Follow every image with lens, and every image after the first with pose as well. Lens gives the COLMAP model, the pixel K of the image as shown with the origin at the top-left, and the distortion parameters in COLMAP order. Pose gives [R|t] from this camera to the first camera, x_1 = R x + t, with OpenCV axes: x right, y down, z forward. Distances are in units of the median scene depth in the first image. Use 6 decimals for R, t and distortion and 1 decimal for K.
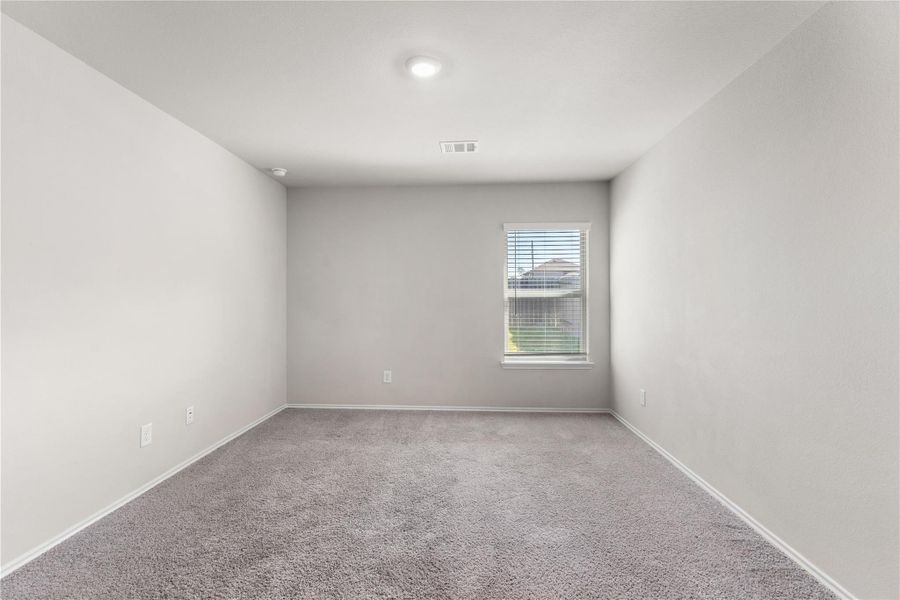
lens RADIAL K [[412.7, 0, 446.9], [0, 412.7, 294.8], [0, 0, 1]] dist [-0.002008, -0.000360]
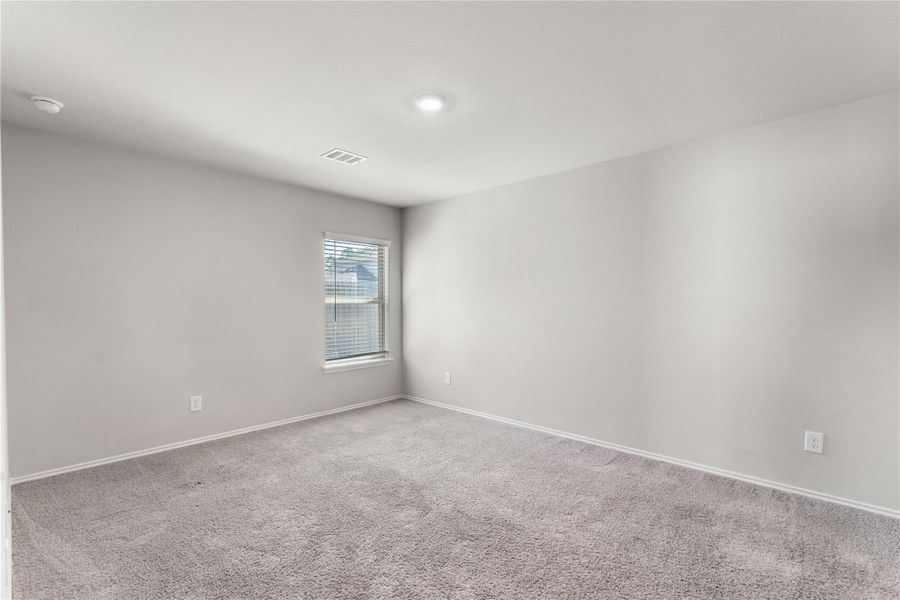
lens RADIAL K [[413.6, 0, 450.0], [0, 413.6, 300.0], [0, 0, 1]] dist [-0.000508, -0.000332]
pose [[0.627098, 0.006351, 0.778914, -0.469990], [-0.011728, 0.999930, 0.001289, -0.008908], [-0.778852, -0.009943, 0.627129, 0.116541]]
